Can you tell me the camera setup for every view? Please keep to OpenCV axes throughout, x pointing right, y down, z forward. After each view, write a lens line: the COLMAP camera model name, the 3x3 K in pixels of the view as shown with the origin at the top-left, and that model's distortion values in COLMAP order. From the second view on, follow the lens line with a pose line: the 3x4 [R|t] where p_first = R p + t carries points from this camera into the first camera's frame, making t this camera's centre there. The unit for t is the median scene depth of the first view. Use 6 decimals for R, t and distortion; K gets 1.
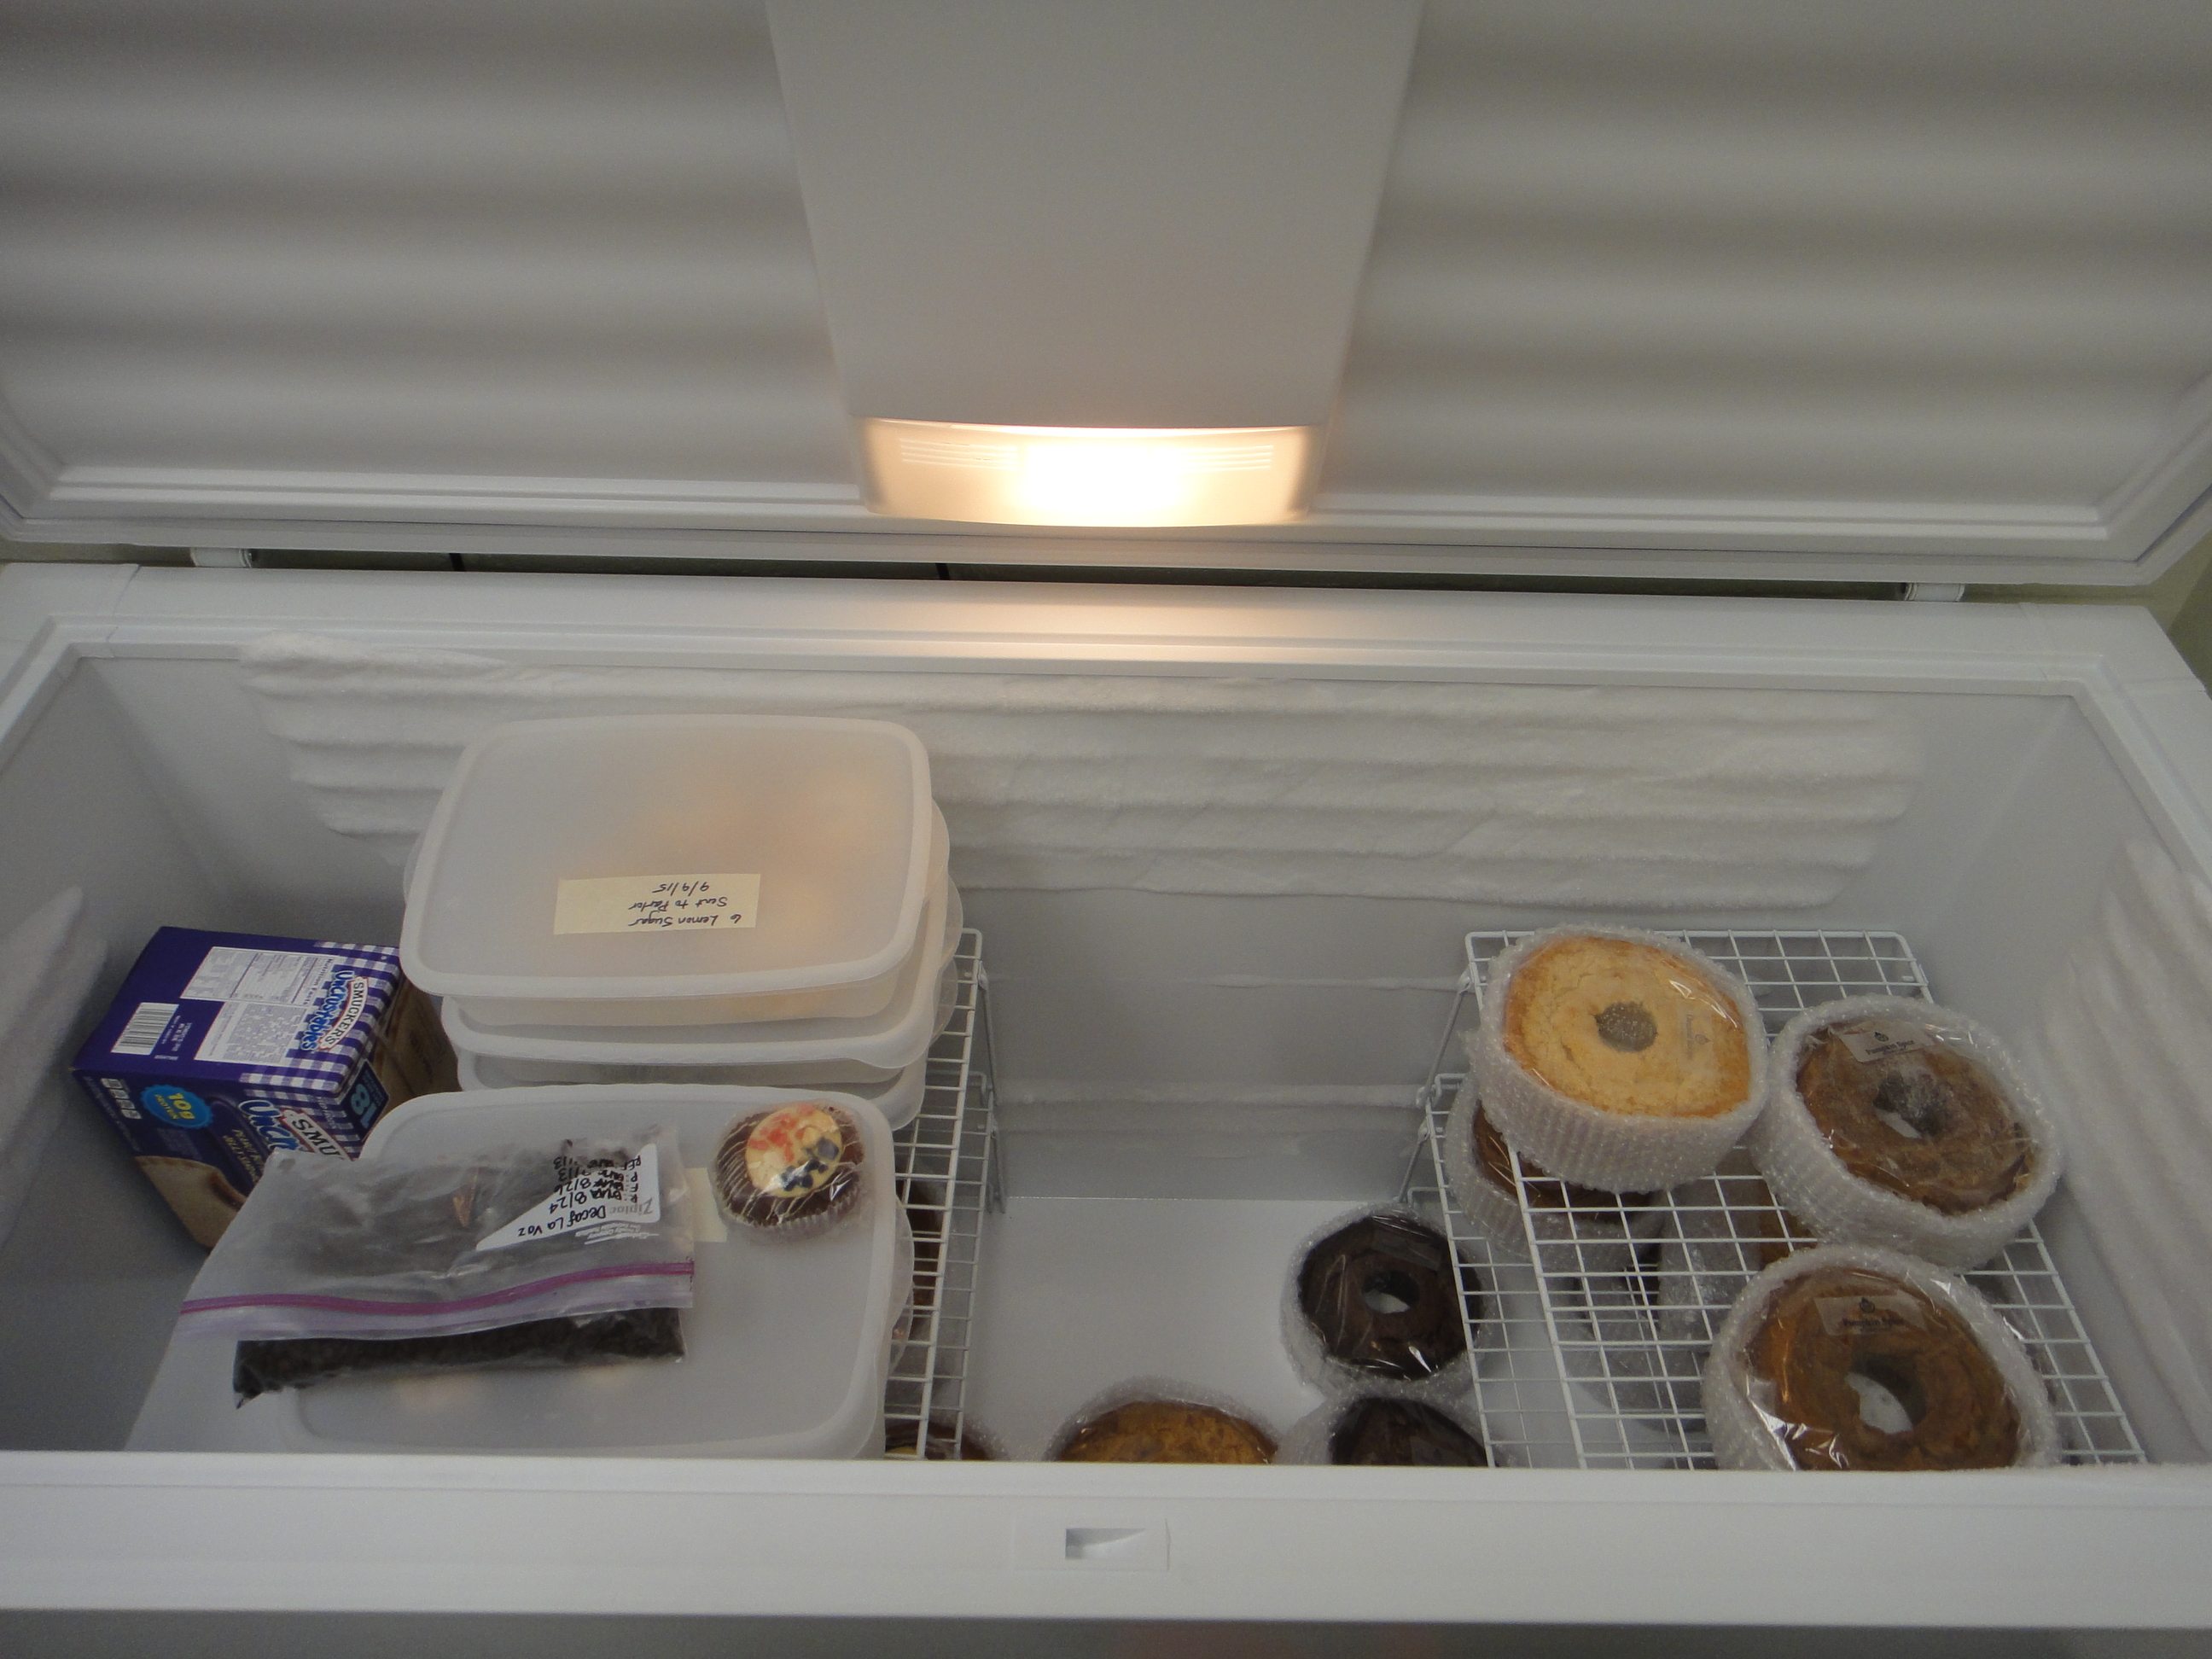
lens RADIAL K [[1577.5, 0, 1116.0], [0, 1577.5, 824.7], [0, 0, 1]] dist [0.001835, 0.003486]
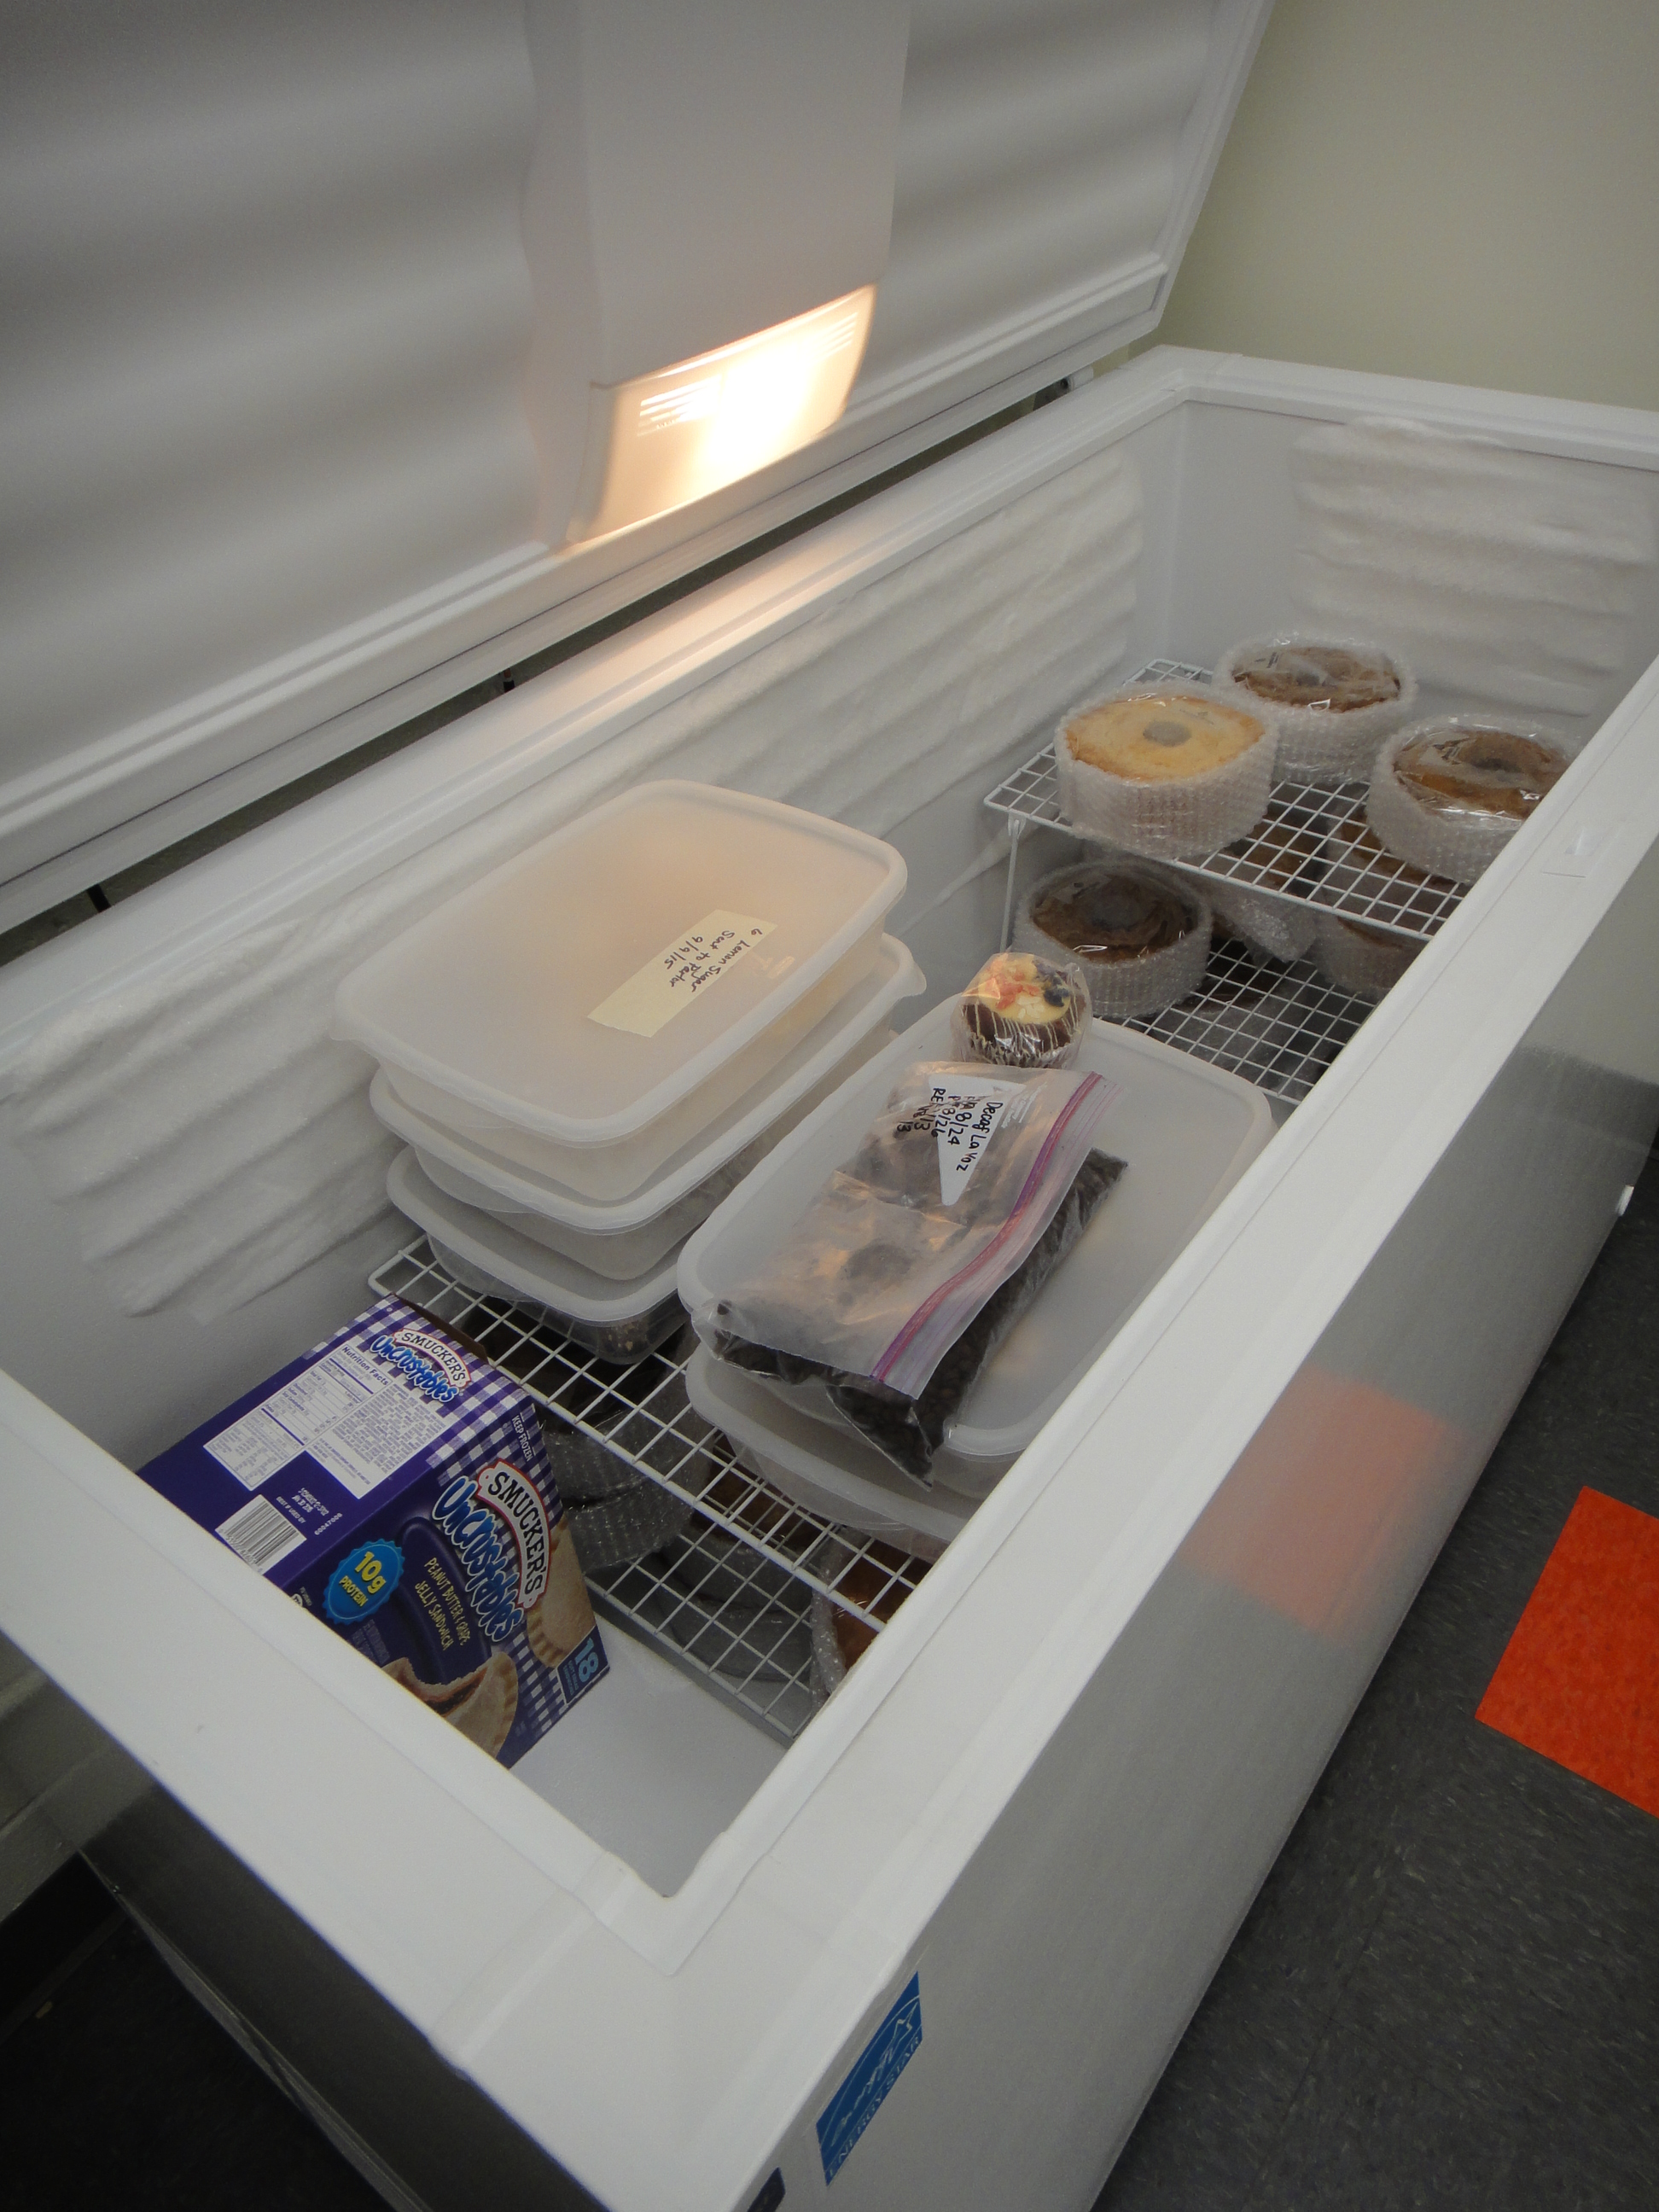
lens RADIAL K [[1577.5, 0, 846.1], [0, 1577.5, 1105.2], [0, 0, 1]] dist [0.001835, 0.003486]
pose [[0.595123, -0.561296, 0.575131, -0.745479], [0.629359, 0.770552, 0.100780, 0.070846], [-0.499736, 0.301988, 0.811830, 0.201551]]
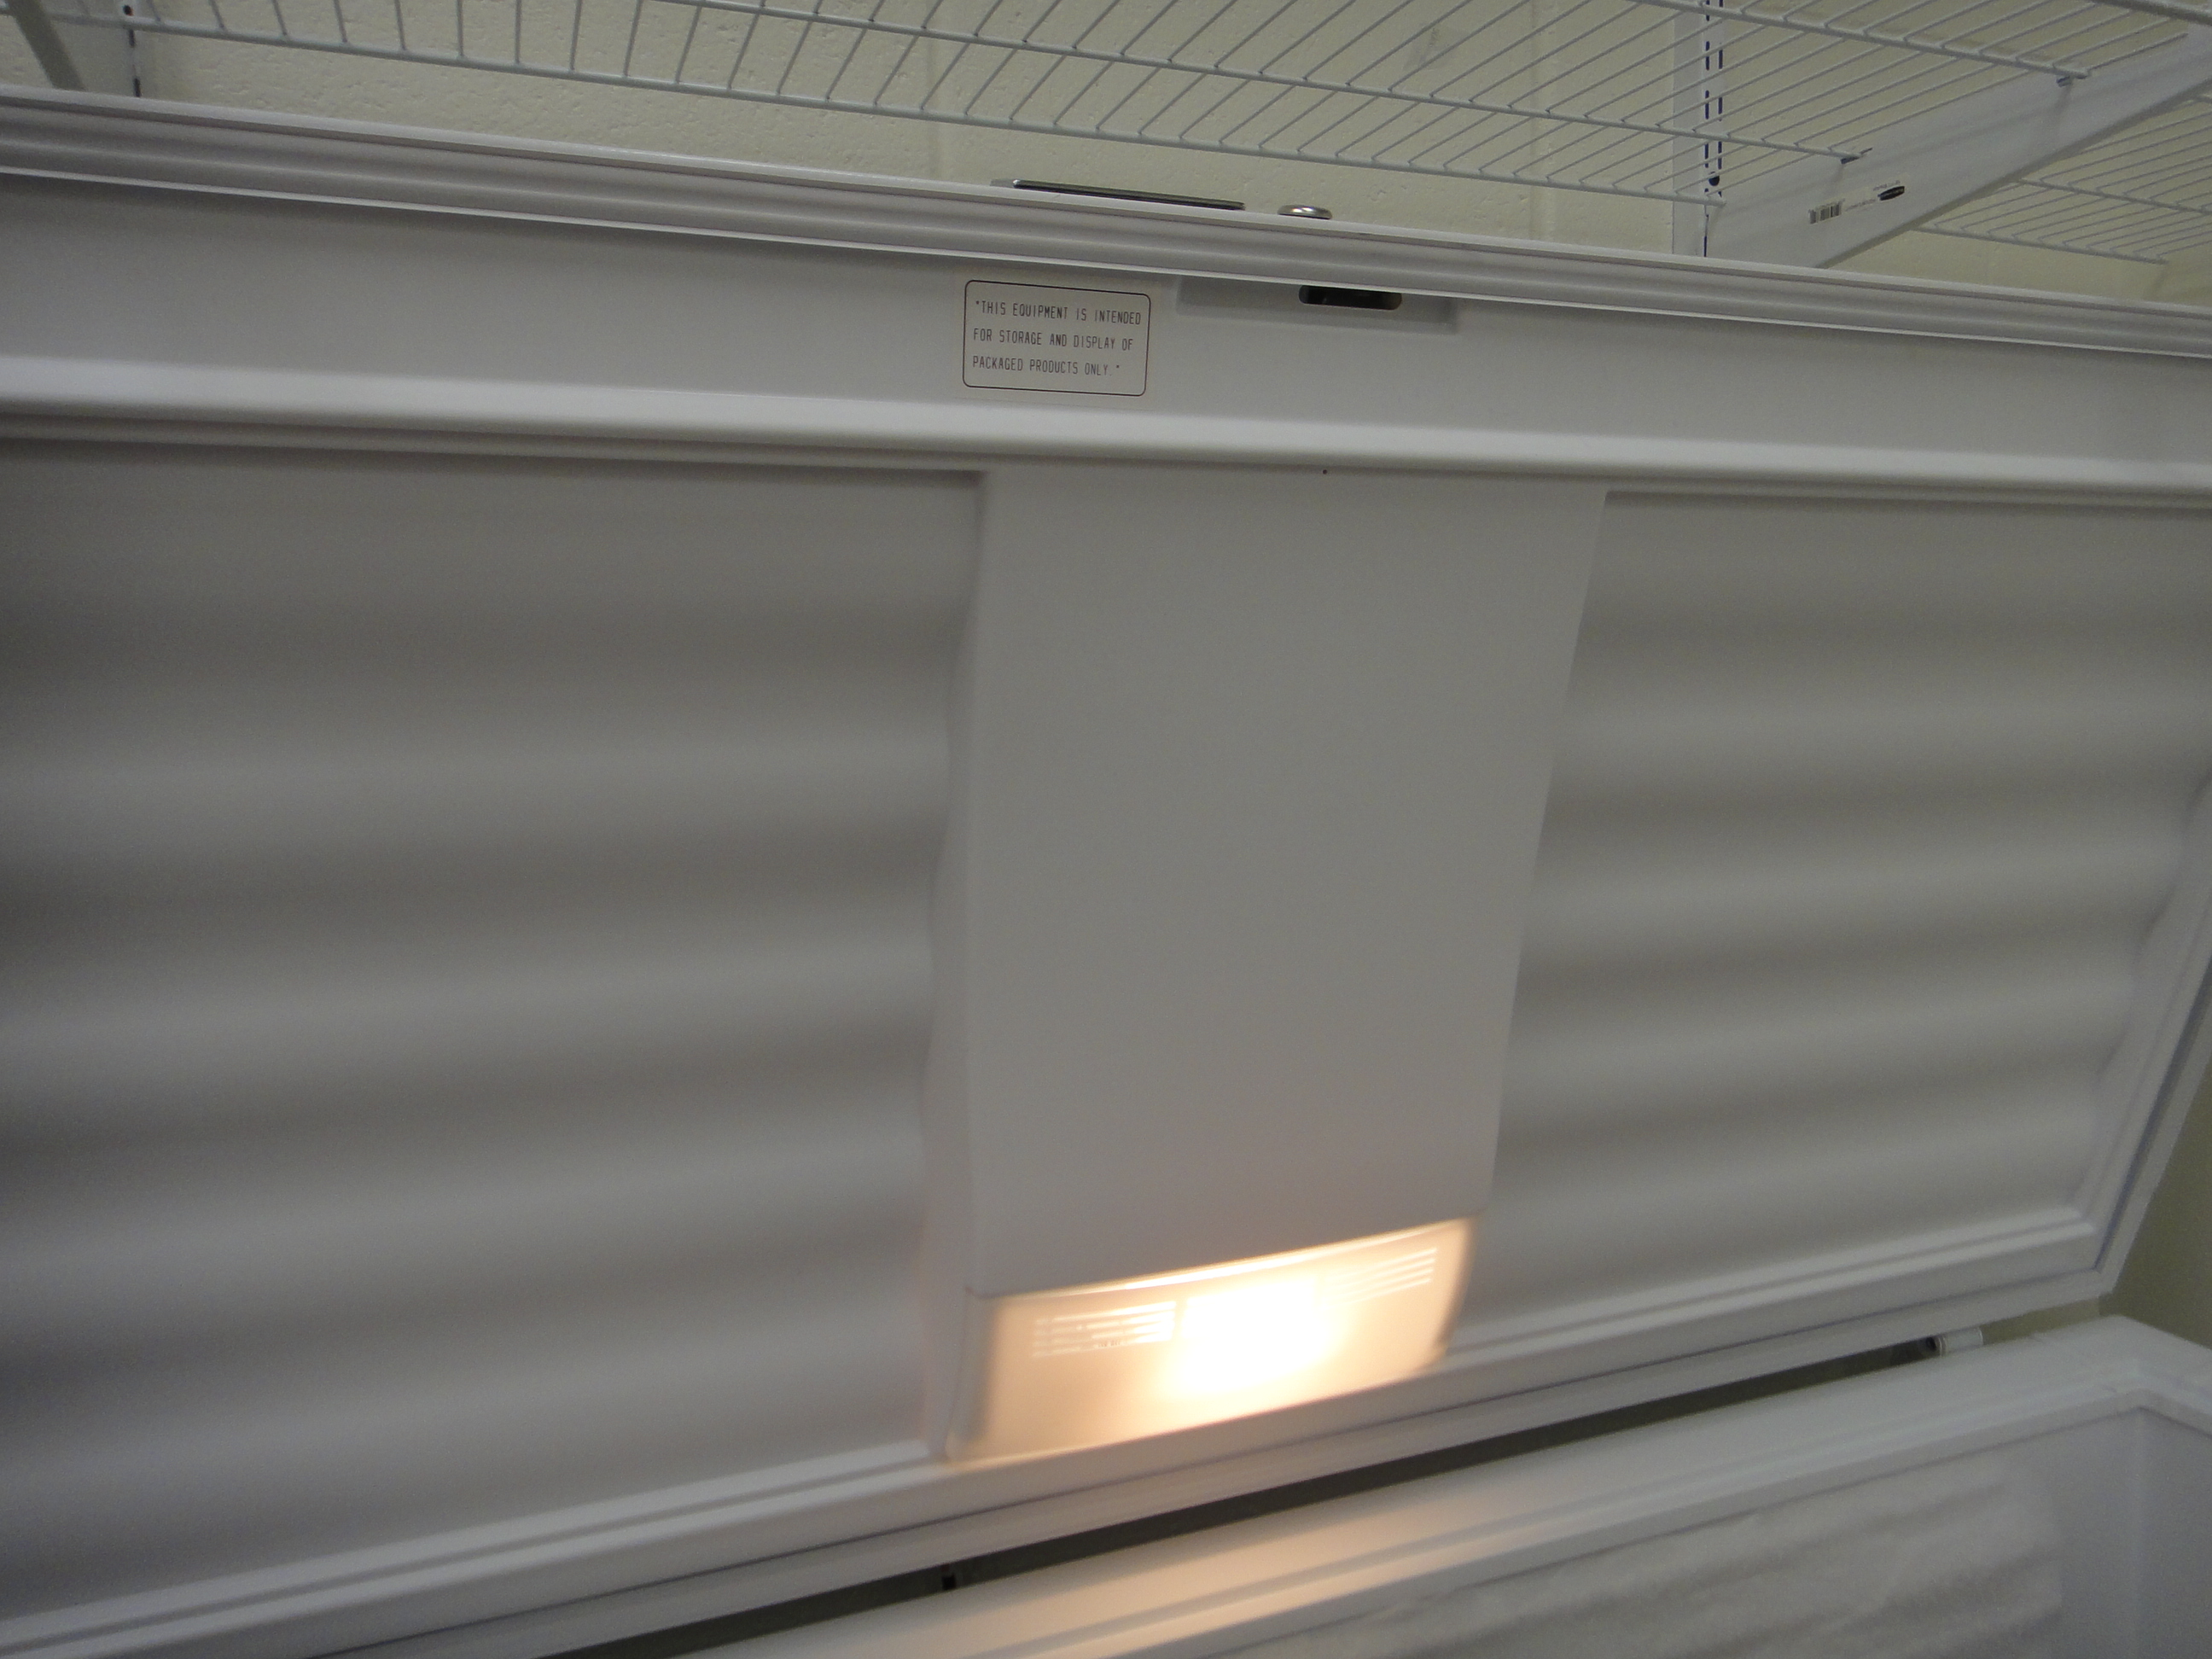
lens RADIAL K [[1577.5, 0, 1110.7], [0, 1577.5, 828.6], [0, 0, 1]] dist [0.001835, 0.003486]
pose [[0.927582, -0.079071, 0.365156, -0.310470], [0.301568, 0.735422, -0.606804, 0.055805], [-0.220563, 0.672980, 0.706010, 0.218891]]
